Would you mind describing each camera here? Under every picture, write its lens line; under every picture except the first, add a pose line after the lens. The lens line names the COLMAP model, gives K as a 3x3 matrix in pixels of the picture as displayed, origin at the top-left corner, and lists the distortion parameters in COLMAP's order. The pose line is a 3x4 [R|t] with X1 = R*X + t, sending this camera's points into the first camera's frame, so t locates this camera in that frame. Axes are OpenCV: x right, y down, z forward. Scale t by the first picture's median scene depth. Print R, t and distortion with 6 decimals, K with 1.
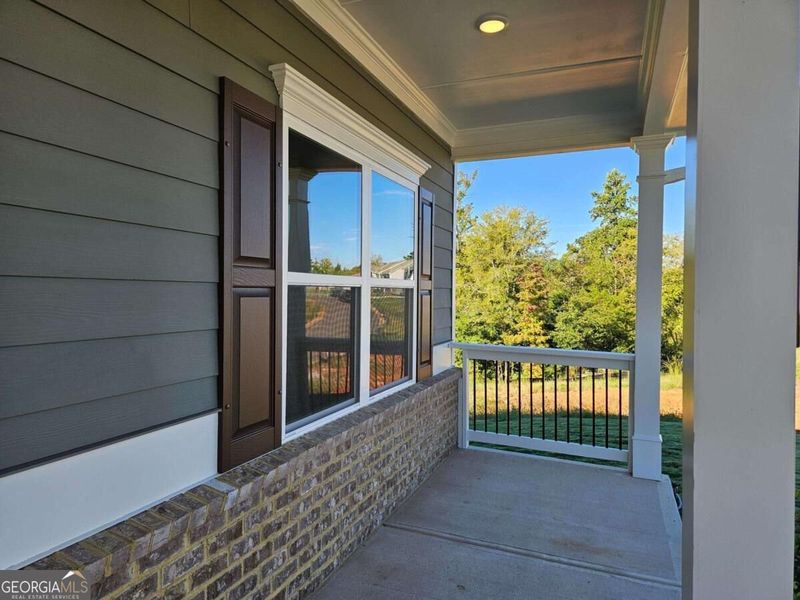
lens RADIAL K [[535.4, 0, 400.3], [0, 535.4, 295.0], [0, 0, 1]] dist [0.042961, -0.014949]
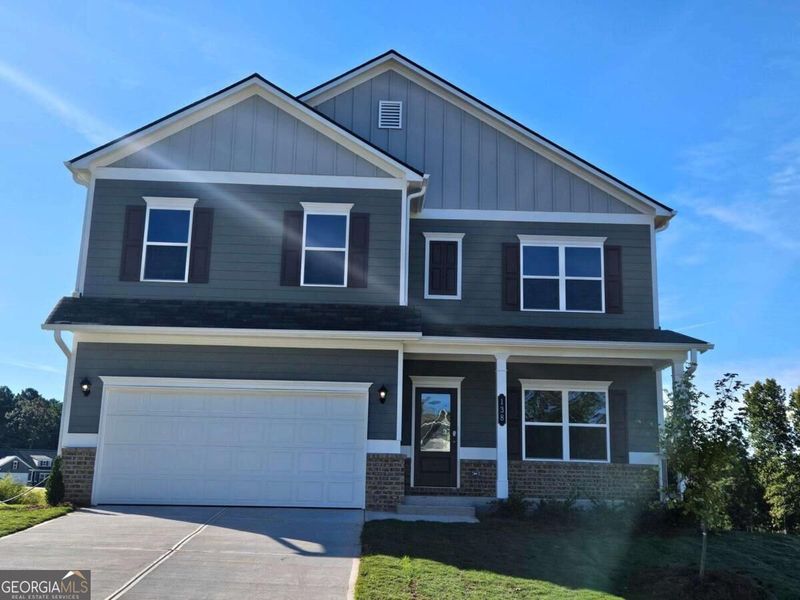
lens RADIAL K [[897.7, 0, 398.6], [0, 897.7, 292.0], [0, 0, 1]] dist [0.045270, 0.000000]
pose [[0.386226, -0.205969, -0.899114, 6.695933], [-0.025545, 0.971988, -0.233637, 0.719473], [0.922051, 0.113205, 0.370145, -3.041118]]
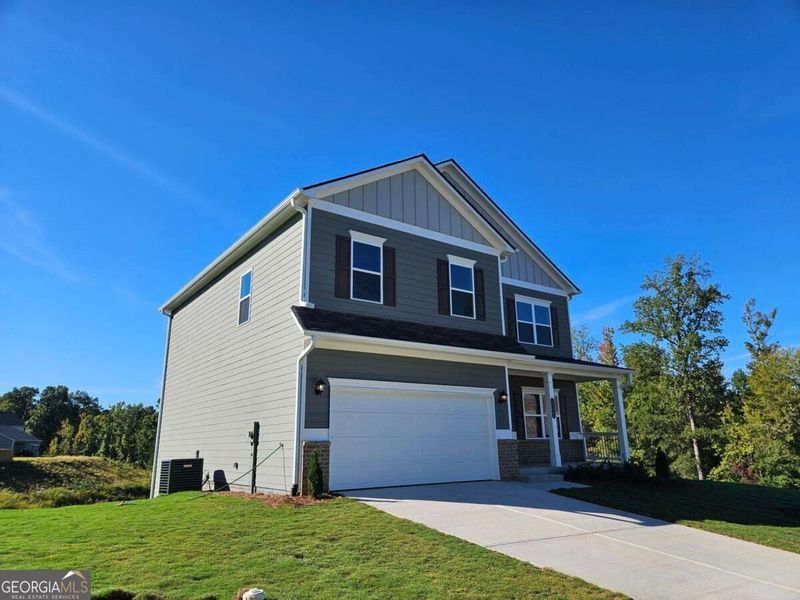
lens RADIAL K [[535.4, 0, 391.5], [0, 535.4, 301.8], [0, 0, 1]] dist [0.042961, -0.014949]
pose [[0.830629, -0.166423, -0.531374, 2.442504], [0.020821, 0.962907, -0.269030, 0.418956], [0.556437, 0.212401, 0.803283, -6.247659]]
